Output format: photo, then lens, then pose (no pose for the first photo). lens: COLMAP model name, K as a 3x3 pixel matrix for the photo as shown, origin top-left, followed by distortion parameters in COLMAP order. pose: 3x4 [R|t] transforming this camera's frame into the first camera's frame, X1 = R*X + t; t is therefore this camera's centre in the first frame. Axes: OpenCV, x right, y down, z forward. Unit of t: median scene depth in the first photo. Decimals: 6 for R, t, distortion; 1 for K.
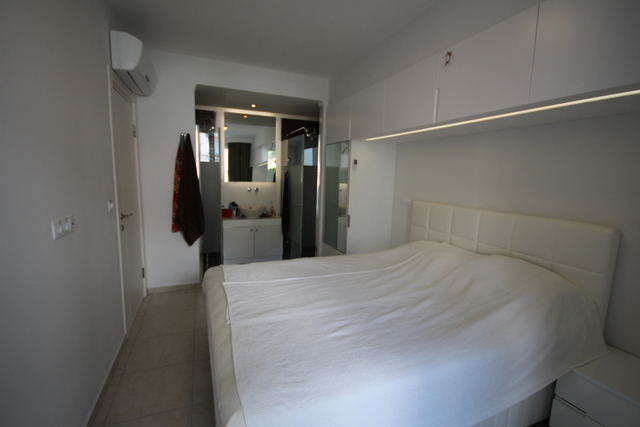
lens RADIAL K [[294.7, 0, 317.6], [0, 294.7, 214.2], [0, 0, 1]] dist [-0.002177, -0.000795]
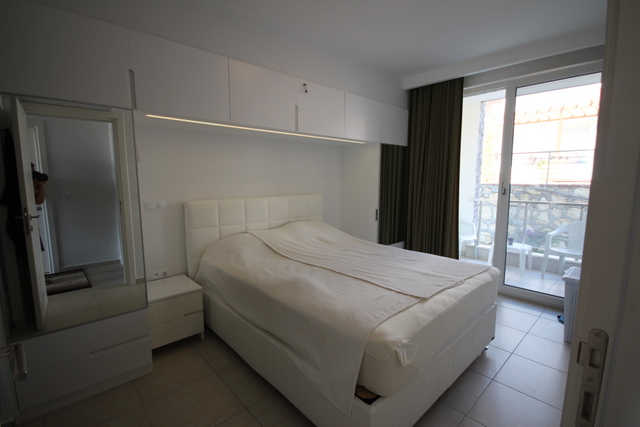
lens RADIAL K [[294.7, 0, 317.4], [0, 294.7, 214.3], [0, 0, 1]] dist [-0.002177, -0.000795]
pose [[-0.370931, -0.139956, 0.918054, -0.770254], [0.120898, 0.972888, 0.197163, -0.173875], [-0.920757, 0.184125, -0.343954, 1.248406]]
